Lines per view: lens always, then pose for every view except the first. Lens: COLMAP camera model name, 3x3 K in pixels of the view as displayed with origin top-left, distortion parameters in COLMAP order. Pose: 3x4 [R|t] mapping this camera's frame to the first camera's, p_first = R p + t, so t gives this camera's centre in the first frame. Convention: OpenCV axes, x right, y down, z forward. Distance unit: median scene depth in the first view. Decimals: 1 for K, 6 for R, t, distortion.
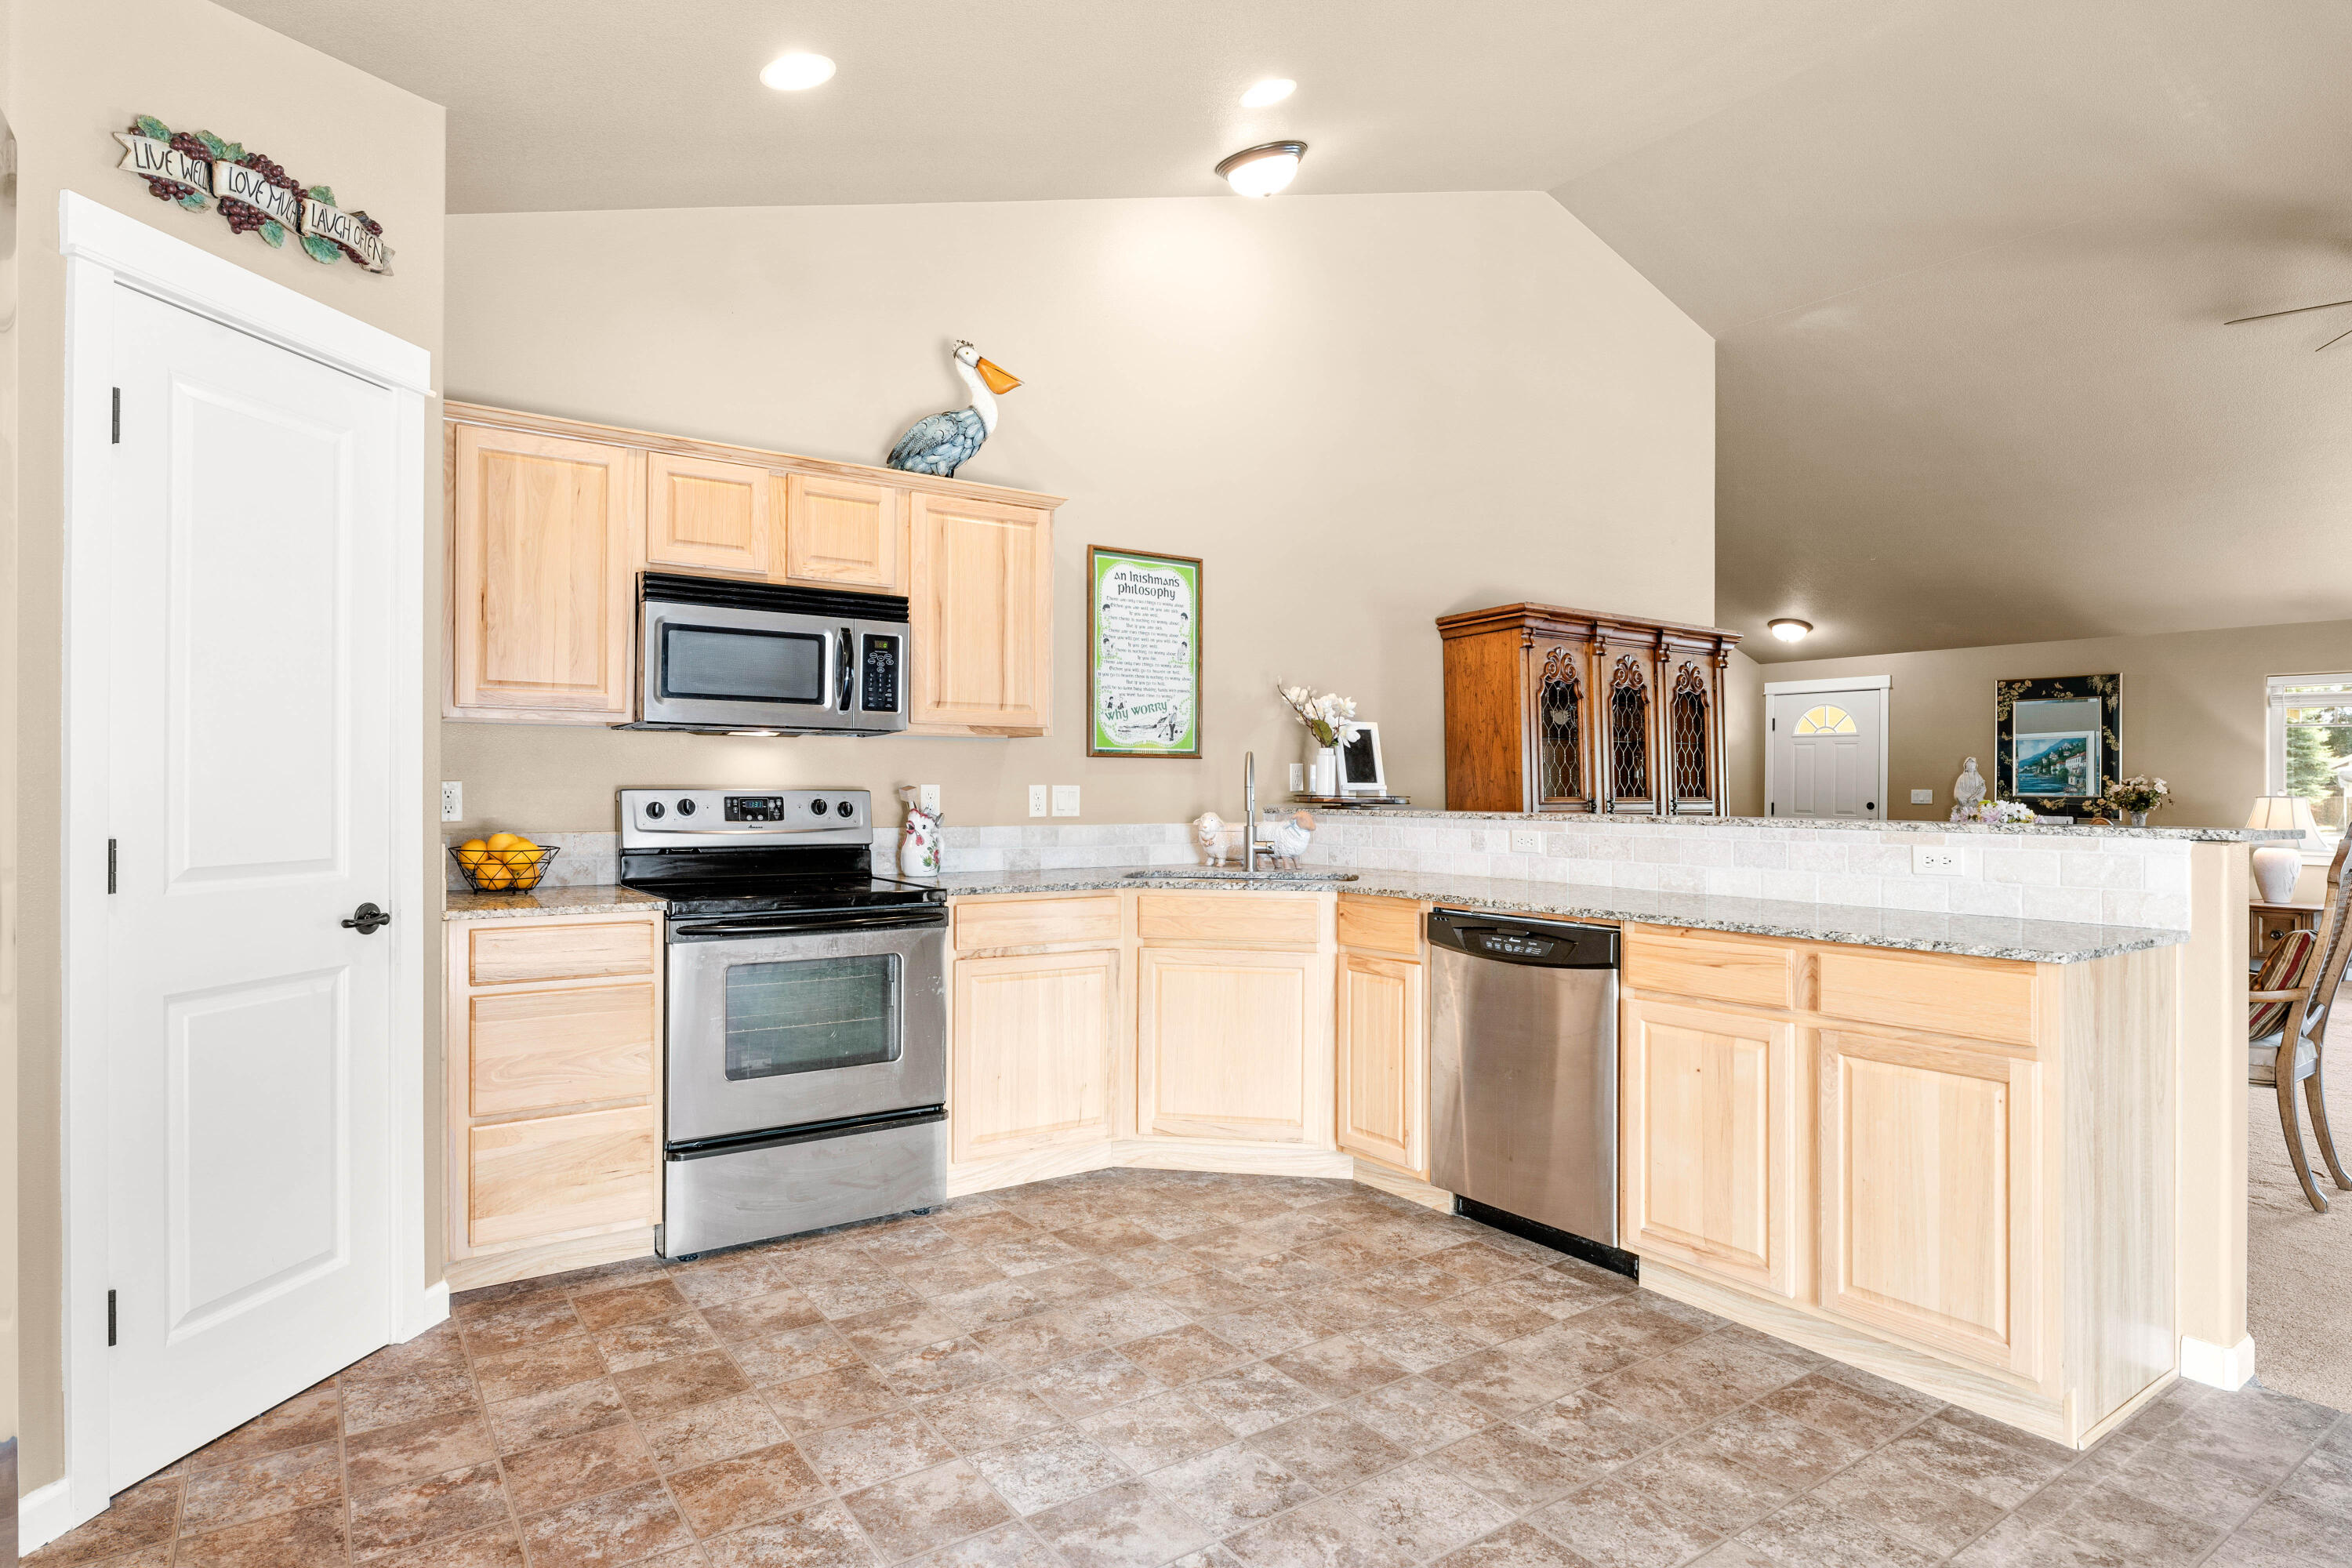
lens RADIAL K [[1264.0, 0, 1173.6], [0, 1264.0, 777.8], [0, 0, 1]] dist [-0.002761, -0.000803]
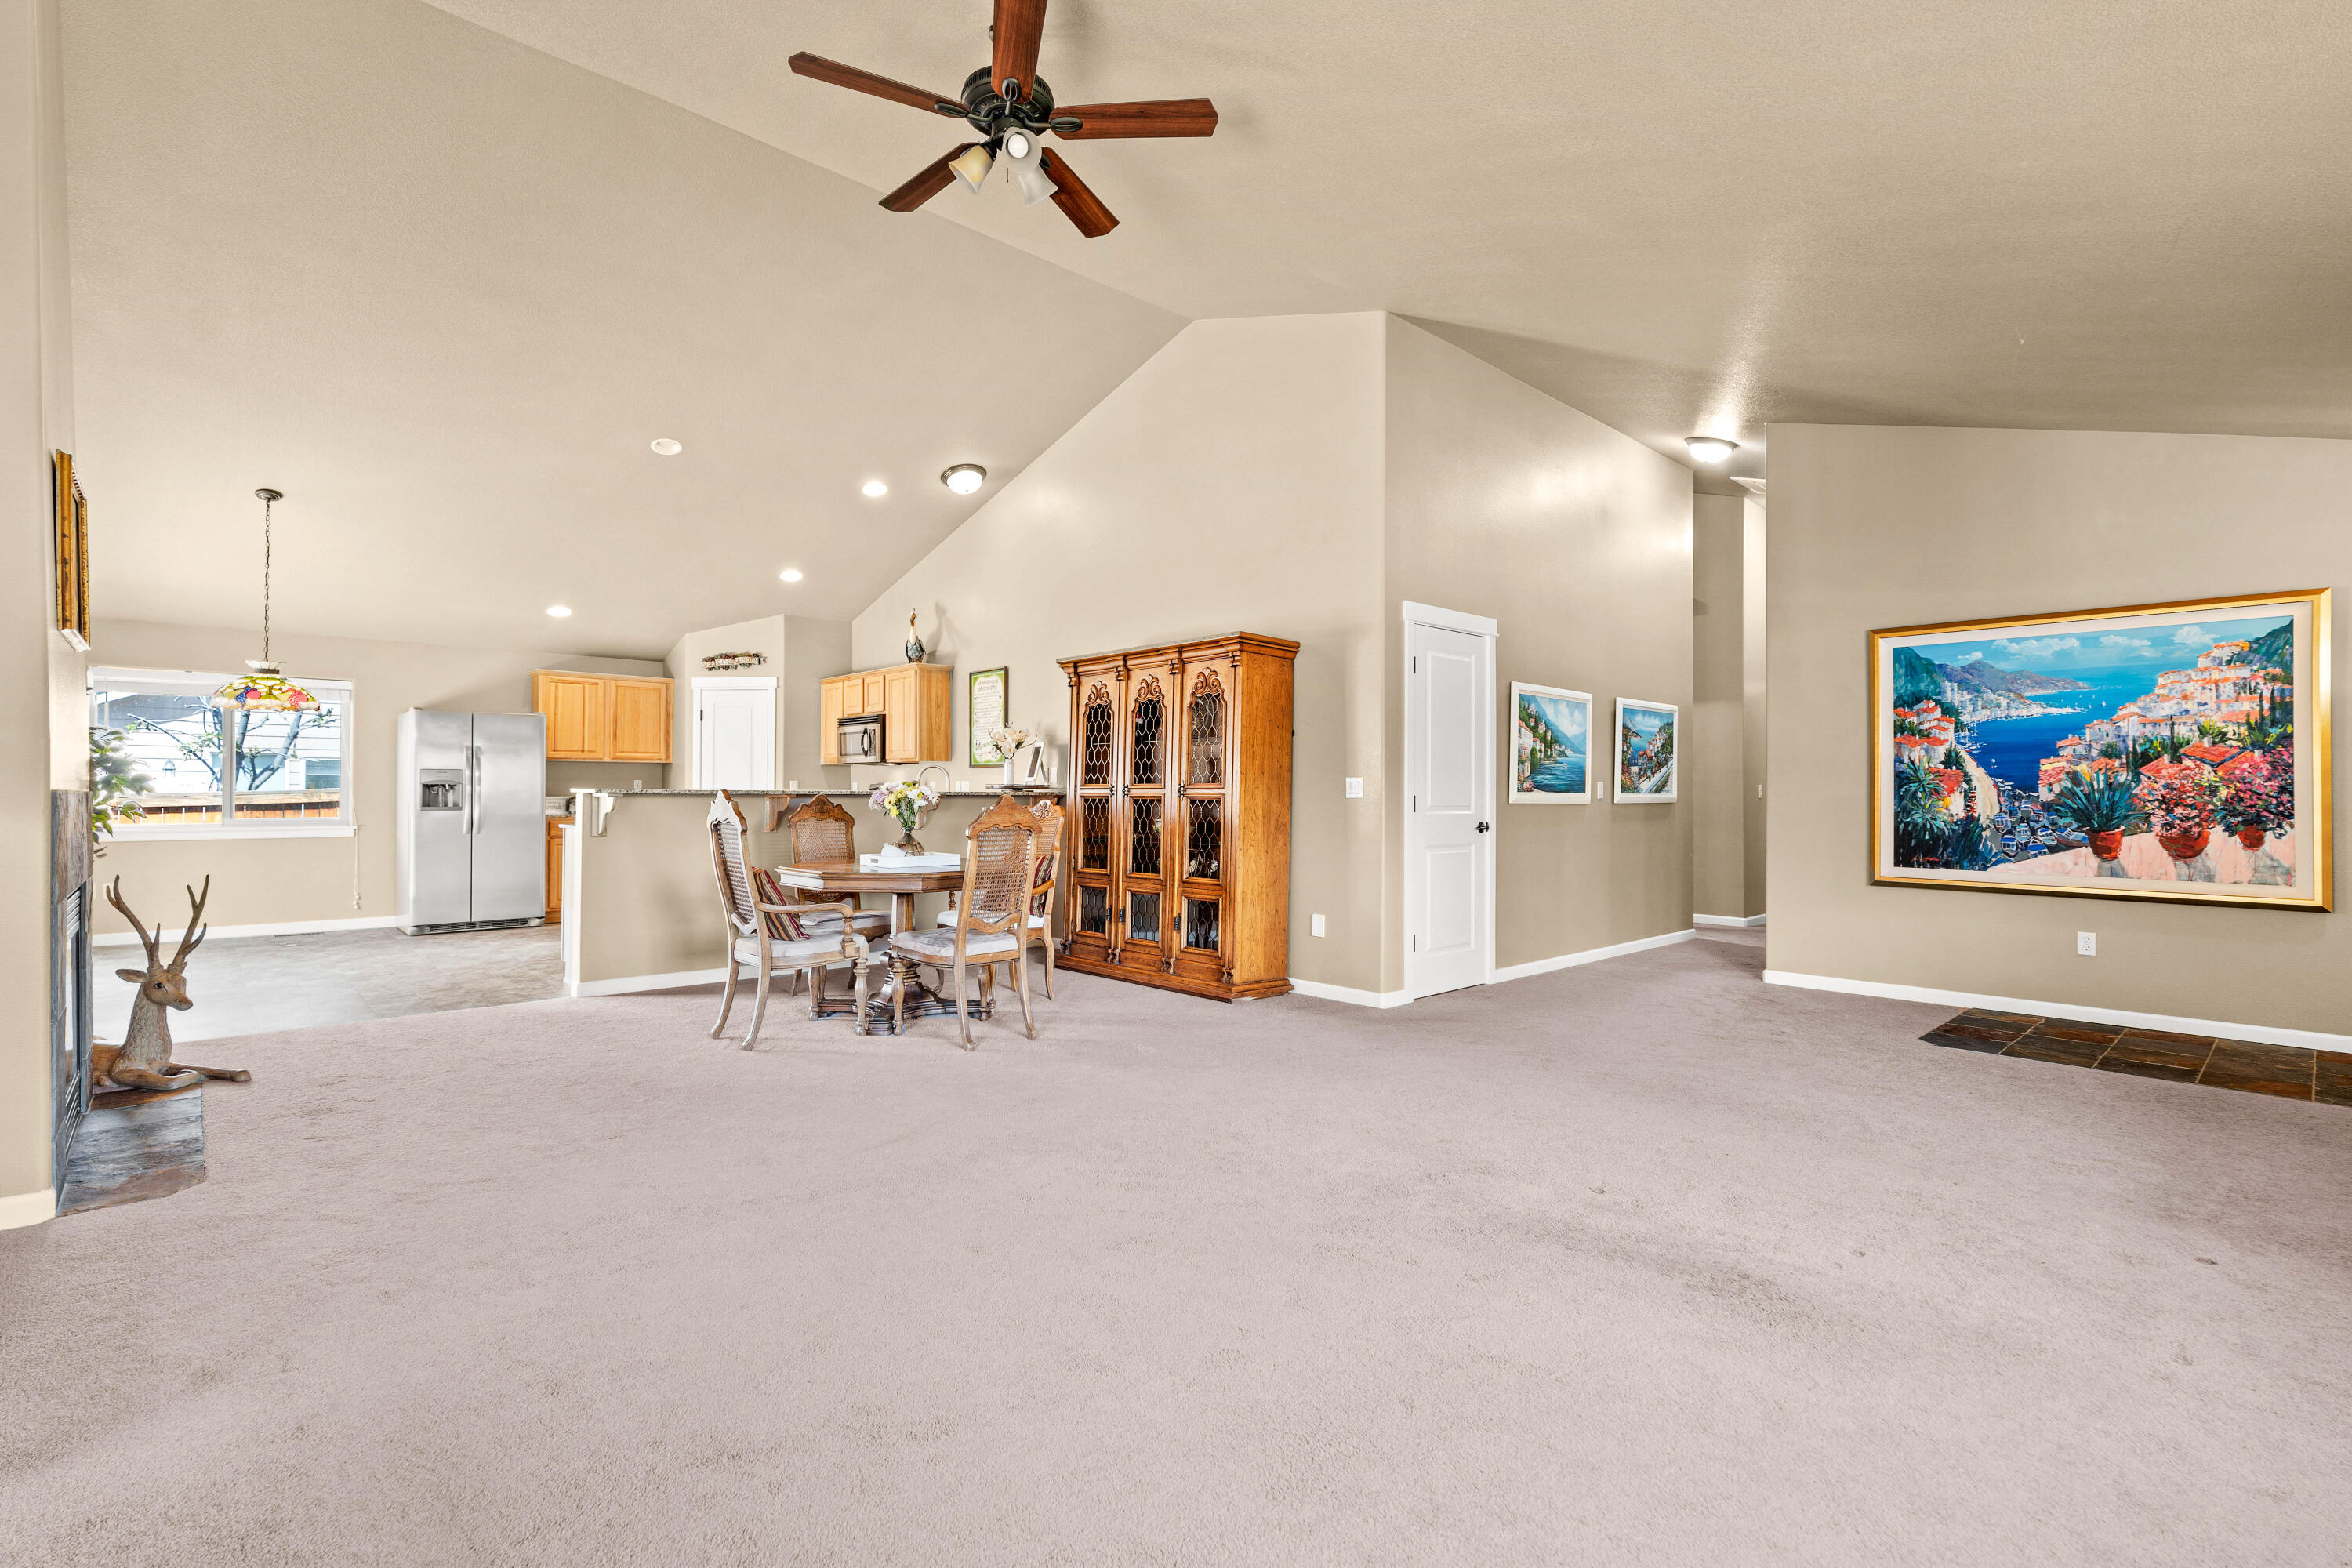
lens RADIAL K [[1047.7, 0, 1176.8], [0, 1047.7, 791.0], [0, 0, 1]] dist [0.002374, 0.000154]
pose [[0.136271, -0.007716, -0.990642, 1.792299], [0.004041, 0.999966, -0.007232, 0.038312], [0.990663, -0.003018, 0.136297, 1.100295]]
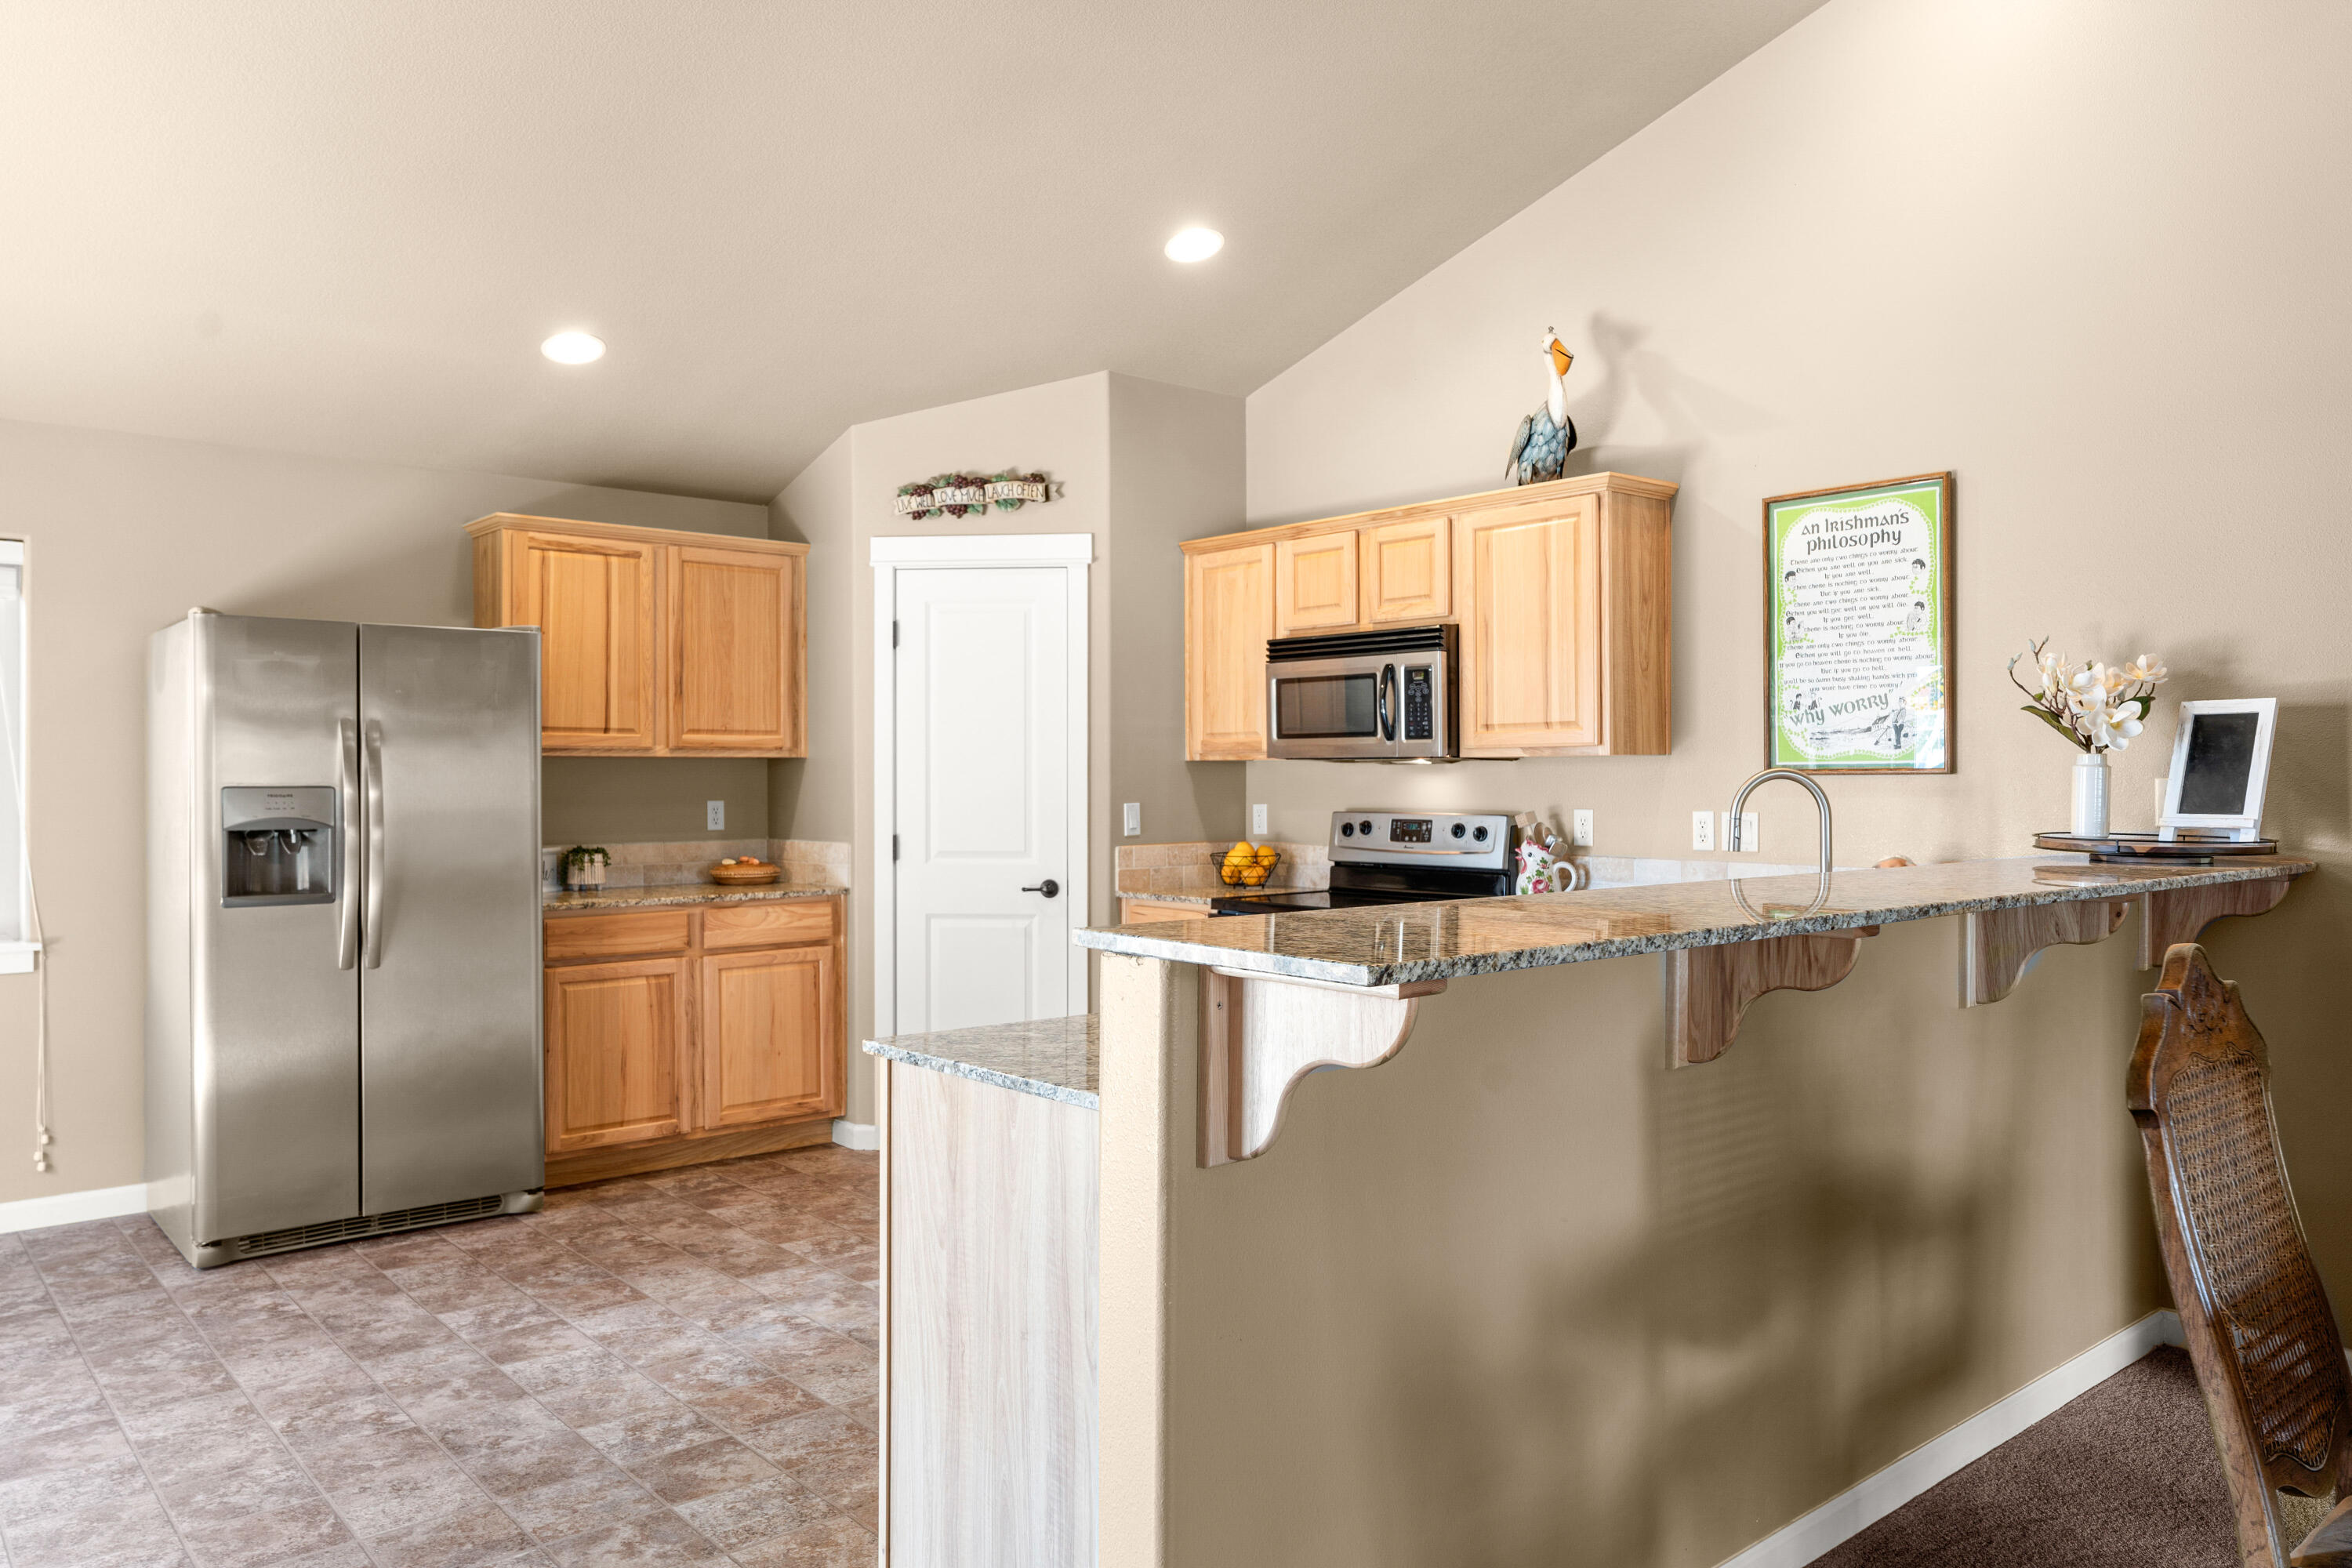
lens RADIAL K [[1625.2, 0, 1172.9], [0, 1625.2, 796.5], [0, 0, 1]] dist [-0.001263, -0.001153]
pose [[0.103430, 0.003365, -0.994631, 0.871229], [0.007716, 0.999961, 0.004186, -0.010423], [0.994607, -0.008108, 0.103400, 0.535316]]
